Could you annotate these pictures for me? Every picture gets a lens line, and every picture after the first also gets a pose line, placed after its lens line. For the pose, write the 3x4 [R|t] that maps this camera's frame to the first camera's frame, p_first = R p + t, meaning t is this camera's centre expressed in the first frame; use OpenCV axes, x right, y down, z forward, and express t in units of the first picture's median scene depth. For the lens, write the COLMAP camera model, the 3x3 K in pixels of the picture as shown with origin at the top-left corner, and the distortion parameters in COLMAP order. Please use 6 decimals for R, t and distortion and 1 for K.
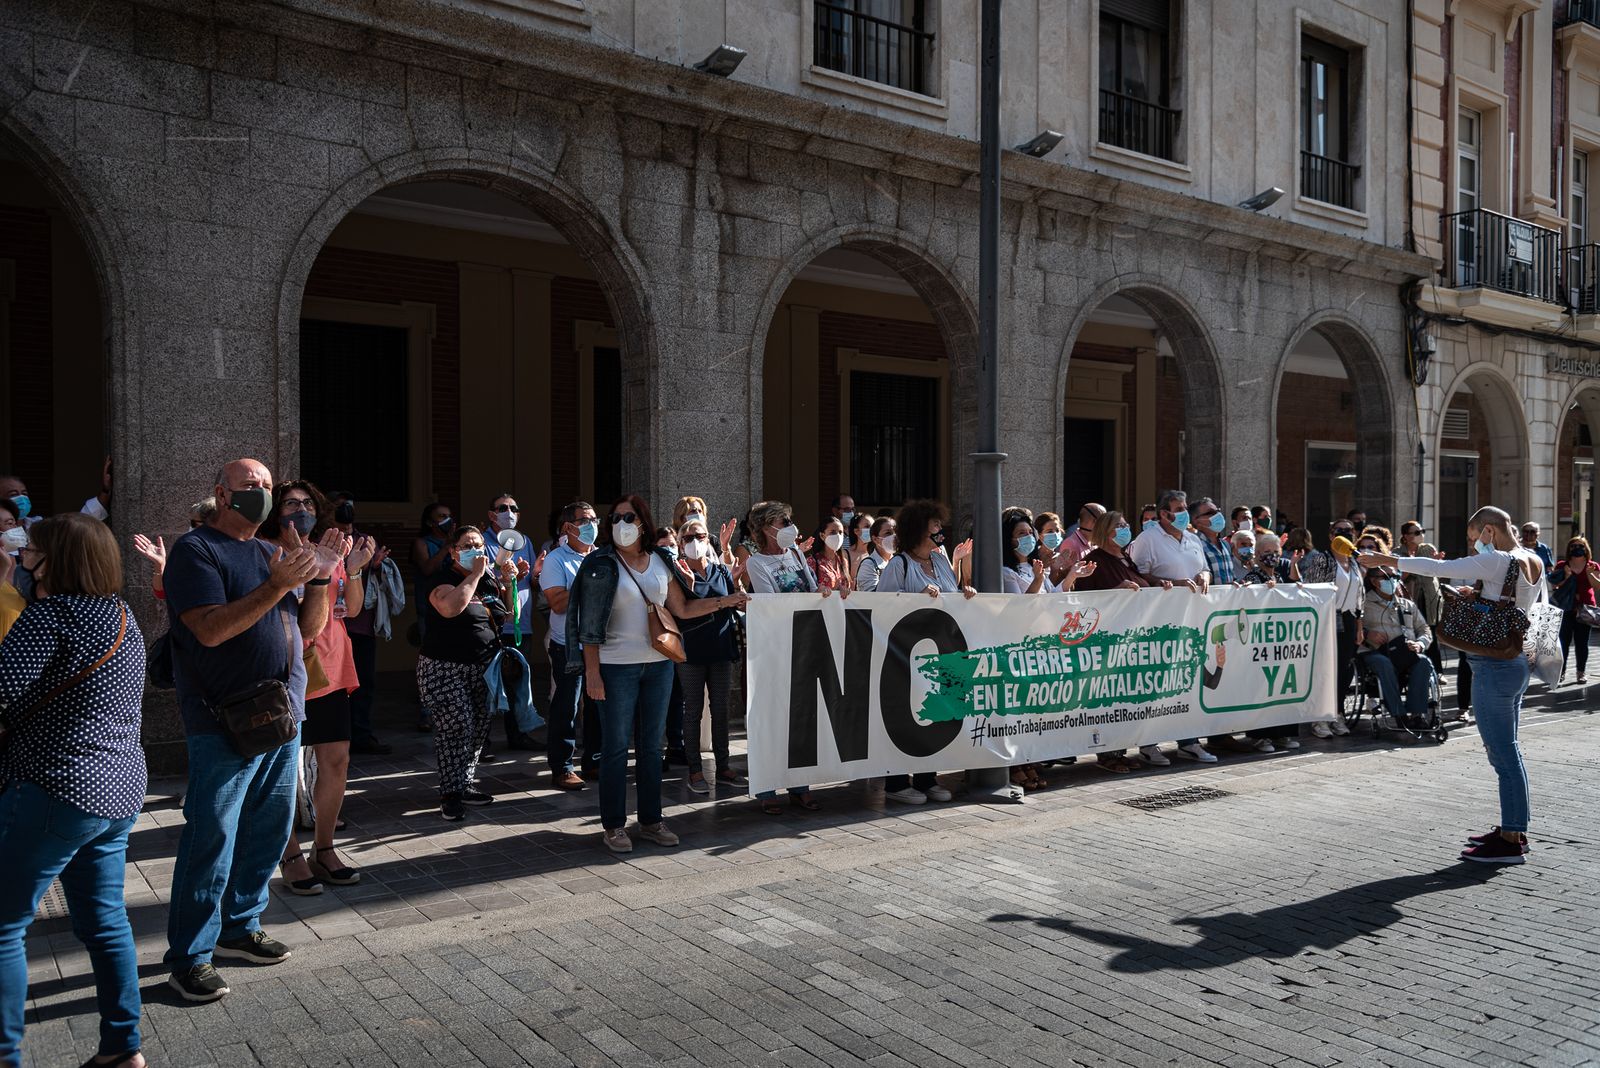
lens RADIAL K [[1224.4, 0, 798.3], [0, 1224.4, 544.5], [0, 0, 1]] dist [0.010656, -0.011816]
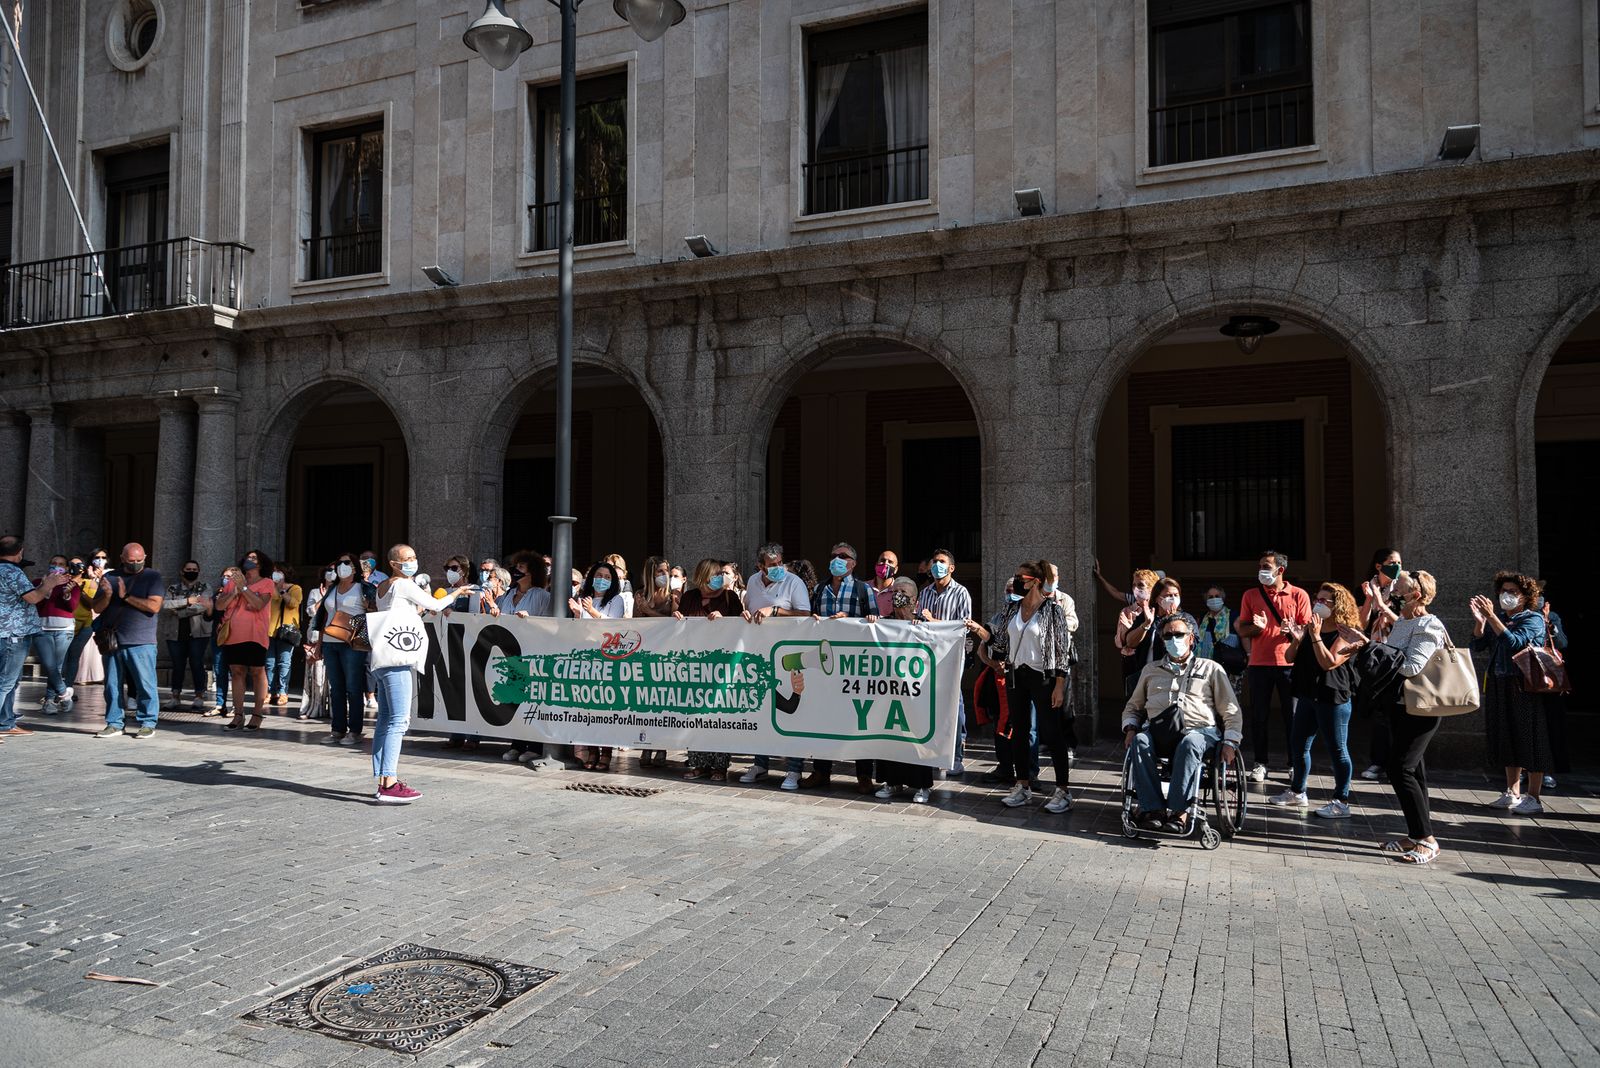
lens RADIAL K [[1076.4, 0, 800.0], [0, 1076.4, 542.9], [0, 0, 1]] dist [0.021105, -0.016881]
pose [[0.531153, -0.033548, -0.846611, 1.025673], [-0.020046, 0.998439, -0.052140, 0.010171], [0.847039, 0.044665, 0.529651, 0.447341]]
